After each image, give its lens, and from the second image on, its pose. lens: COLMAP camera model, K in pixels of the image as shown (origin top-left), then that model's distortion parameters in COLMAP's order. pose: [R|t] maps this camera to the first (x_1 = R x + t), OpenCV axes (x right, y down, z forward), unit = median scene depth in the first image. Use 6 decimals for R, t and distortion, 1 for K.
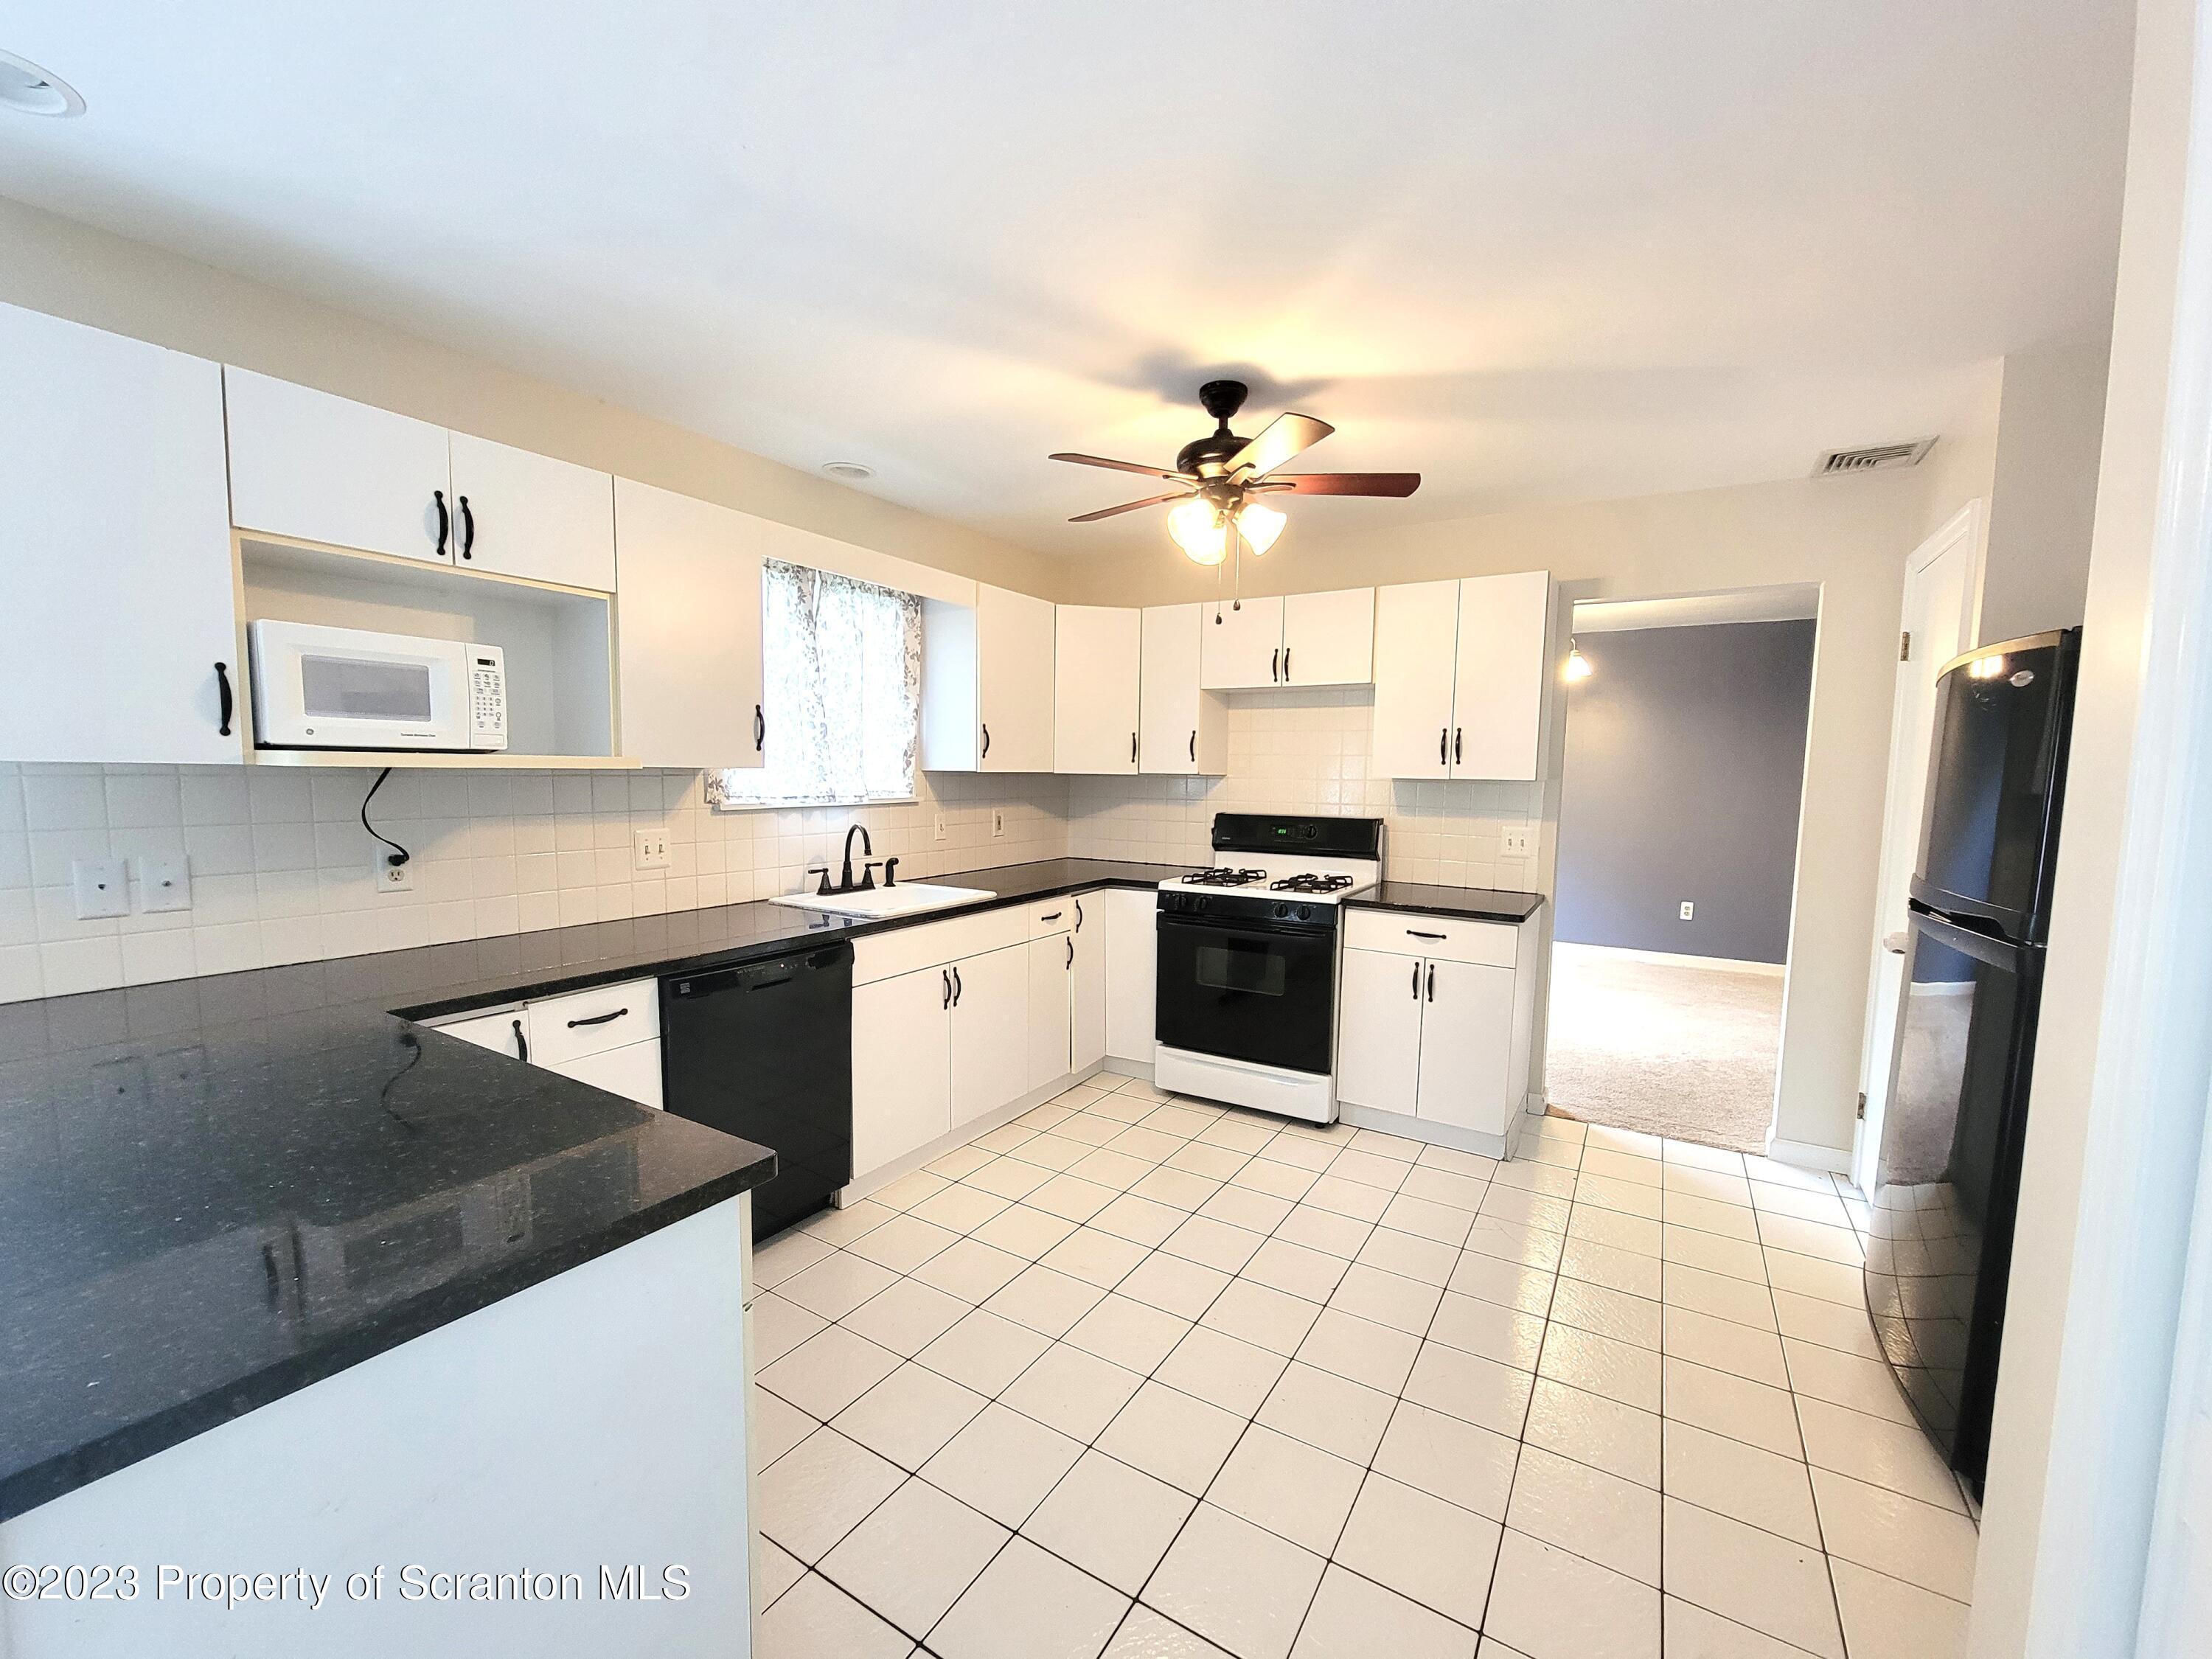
lens RADIAL K [[900.0, 0, 1105.7], [0, 900.0, 845.3], [0, 0, 1]] dist [-0.001508, 0.000058]
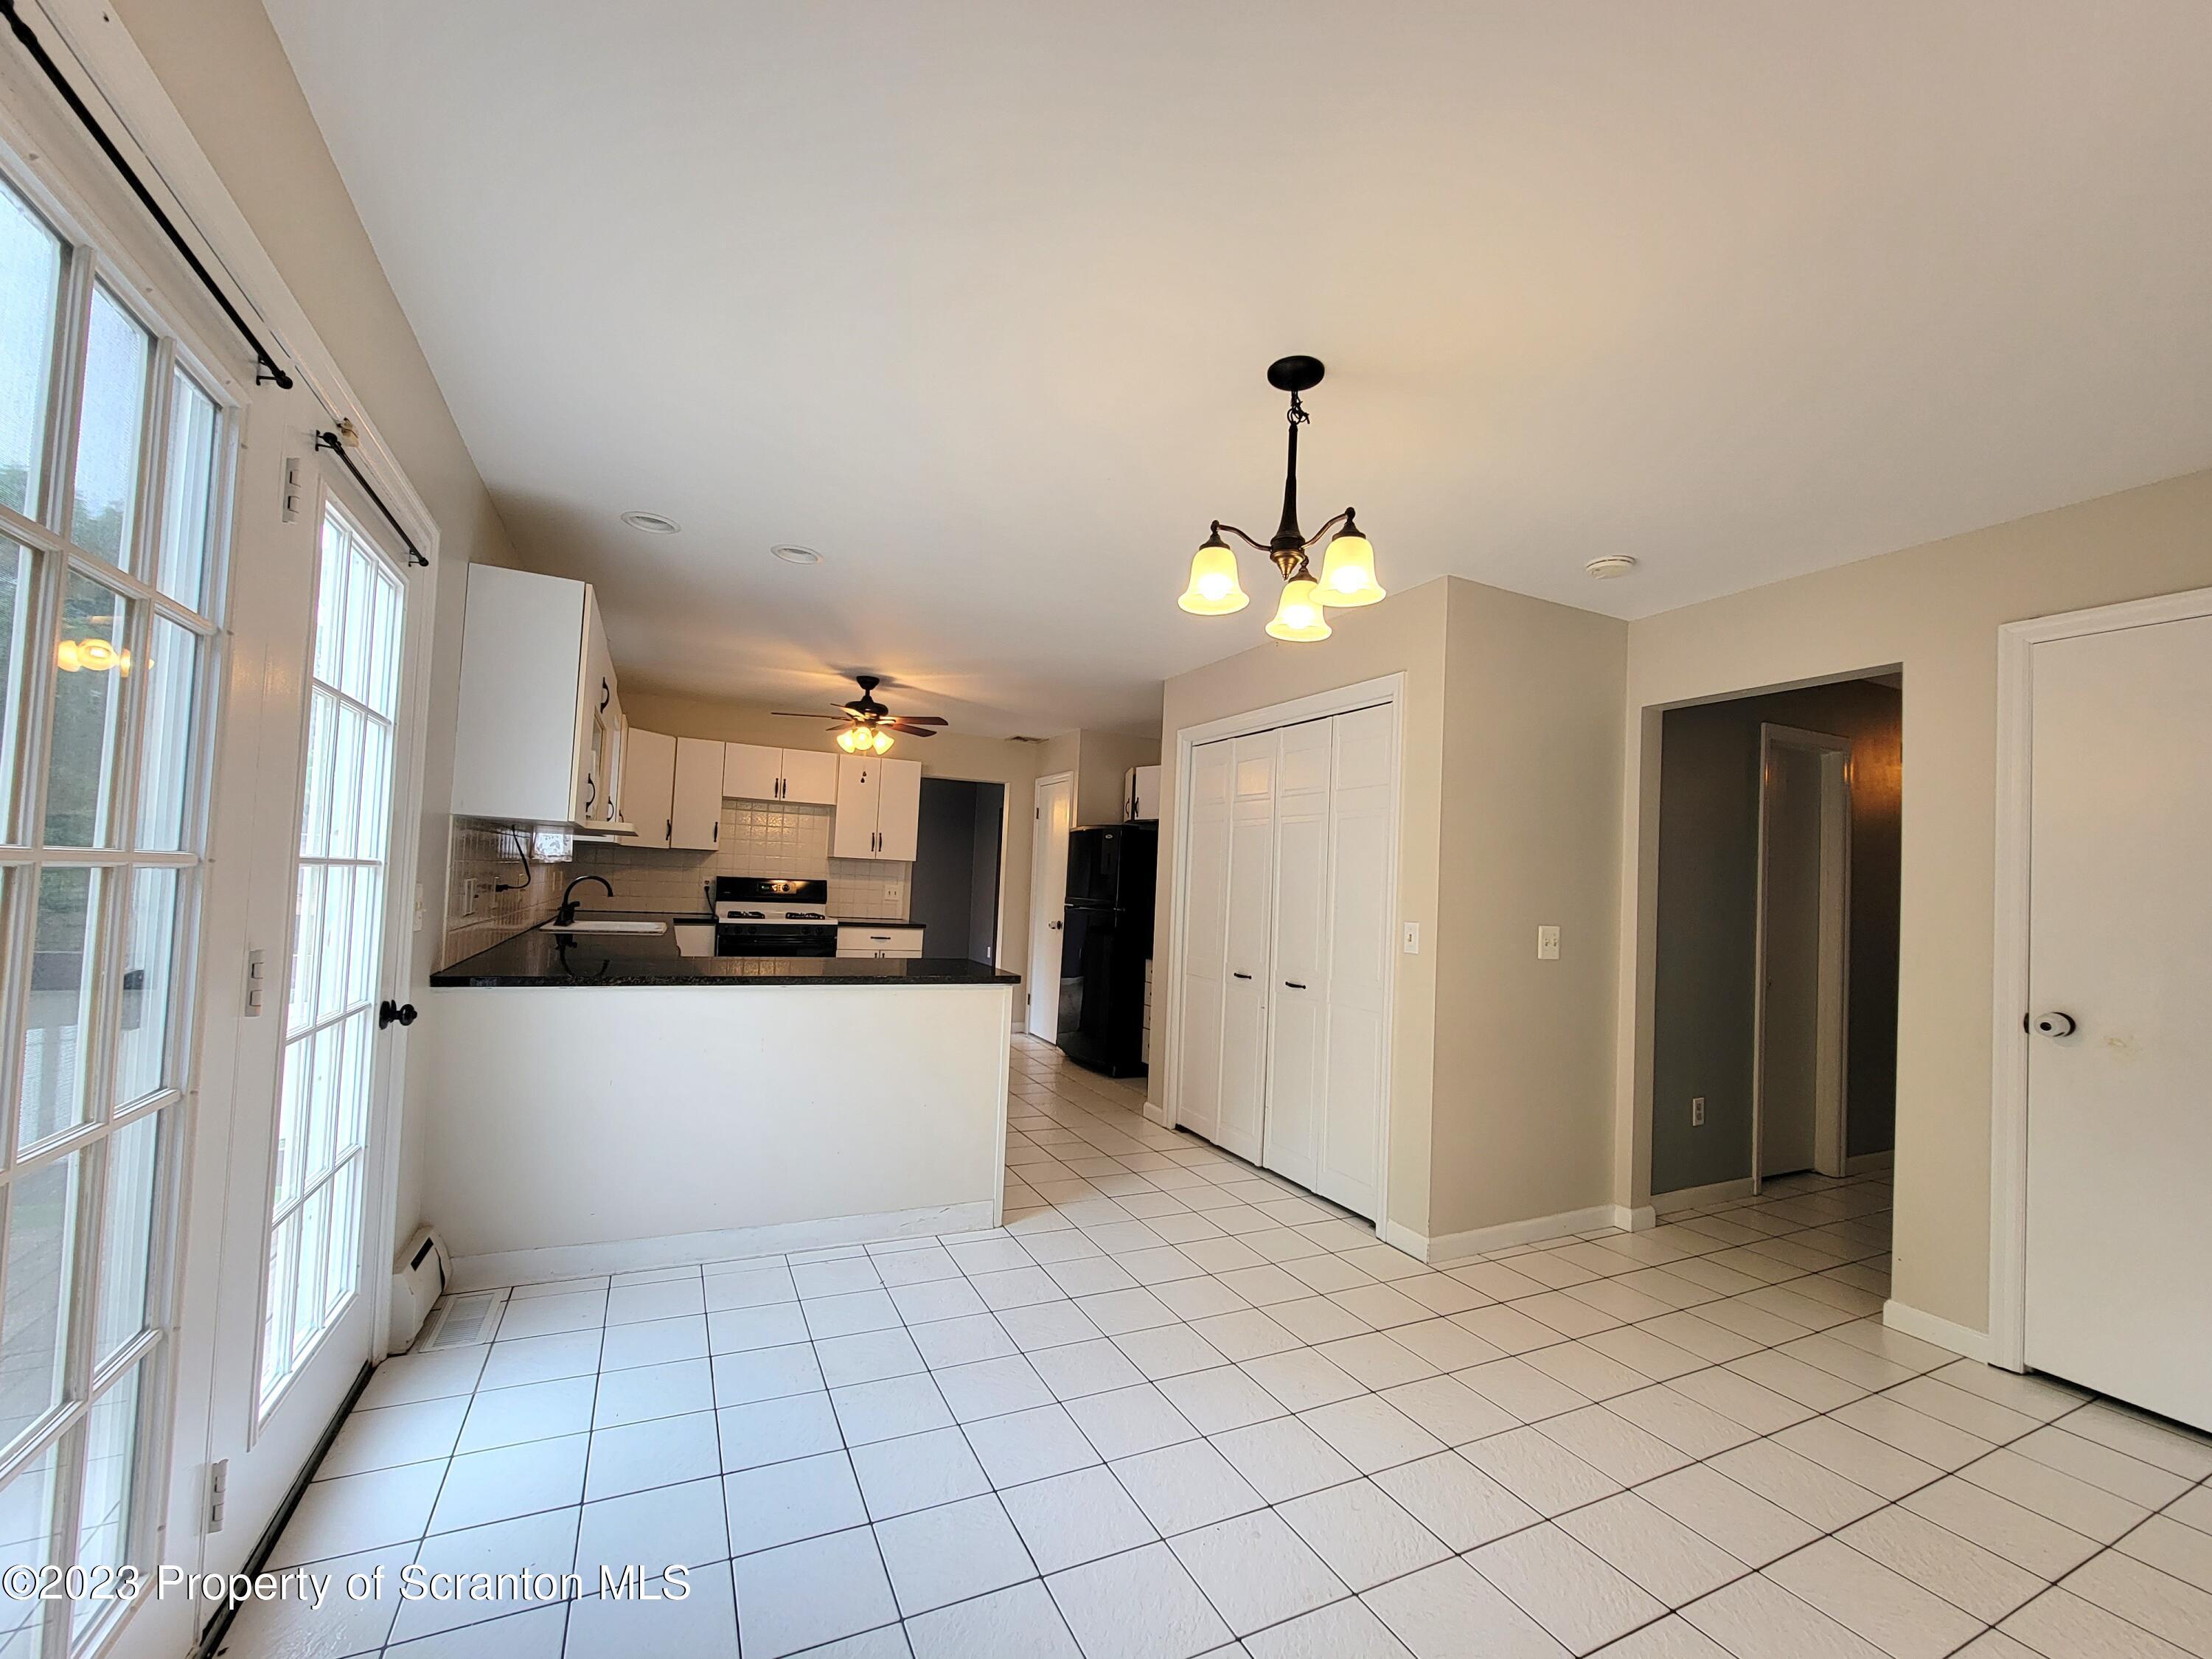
lens RADIAL K [[900.0, 0, 1104.3], [0, 900.0, 843.2], [0, 0, 1]] dist [-0.001508, 0.000058]
pose [[0.534839, 0.046468, 0.843675, -0.901639], [0.033254, 0.996556, -0.075969, 0.051085], [-0.844300, 0.068687, 0.531451, -0.404610]]
